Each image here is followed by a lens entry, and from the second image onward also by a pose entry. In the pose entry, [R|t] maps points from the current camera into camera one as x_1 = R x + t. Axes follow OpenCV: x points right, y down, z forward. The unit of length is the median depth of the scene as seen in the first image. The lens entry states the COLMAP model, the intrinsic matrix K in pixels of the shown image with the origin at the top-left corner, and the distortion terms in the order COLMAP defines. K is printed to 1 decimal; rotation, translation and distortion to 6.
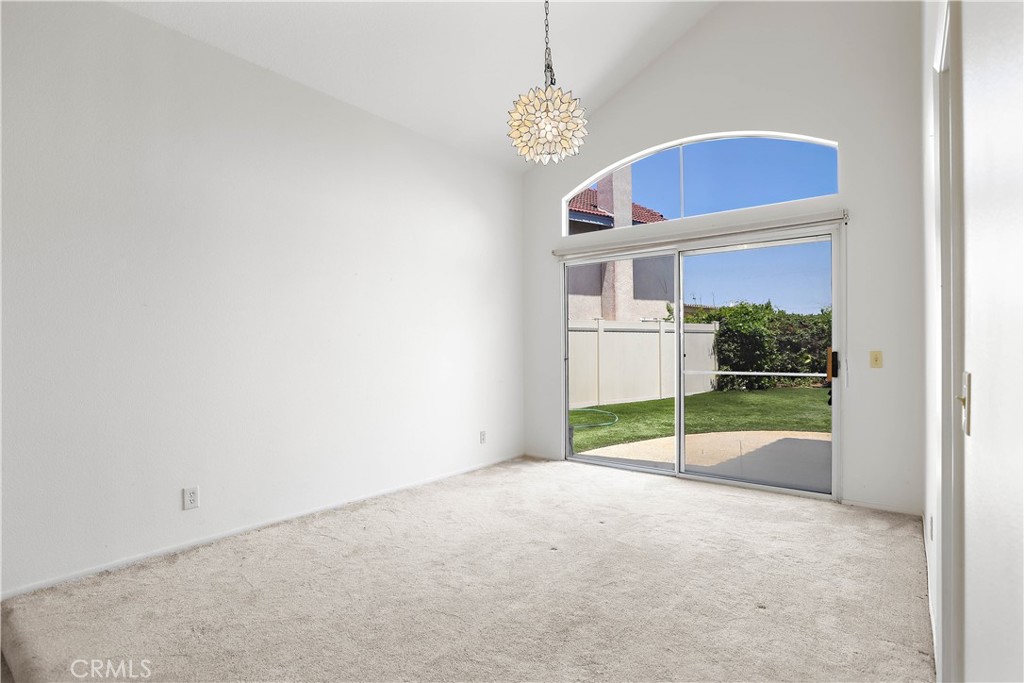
lens RADIAL K [[517.4, 0, 527.5], [0, 517.4, 349.0], [0, 0, 1]] dist [-0.018009, 0.005759]
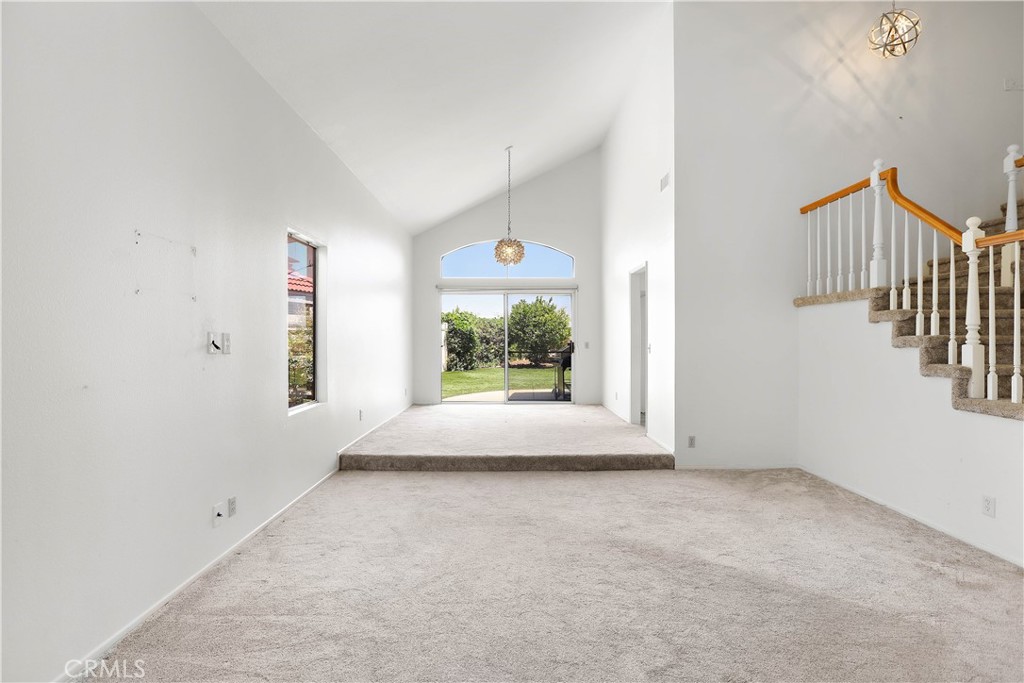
lens RADIAL K [[517.4, 0, 511.1], [0, 517.4, 343.7], [0, 0, 1]] dist [-0.018009, 0.005759]
pose [[0.797556, 0.002830, 0.603239, -0.348514], [-0.003356, 0.999994, -0.000254, 0.004481], [-0.603236, -0.001822, 0.797561, -0.242703]]
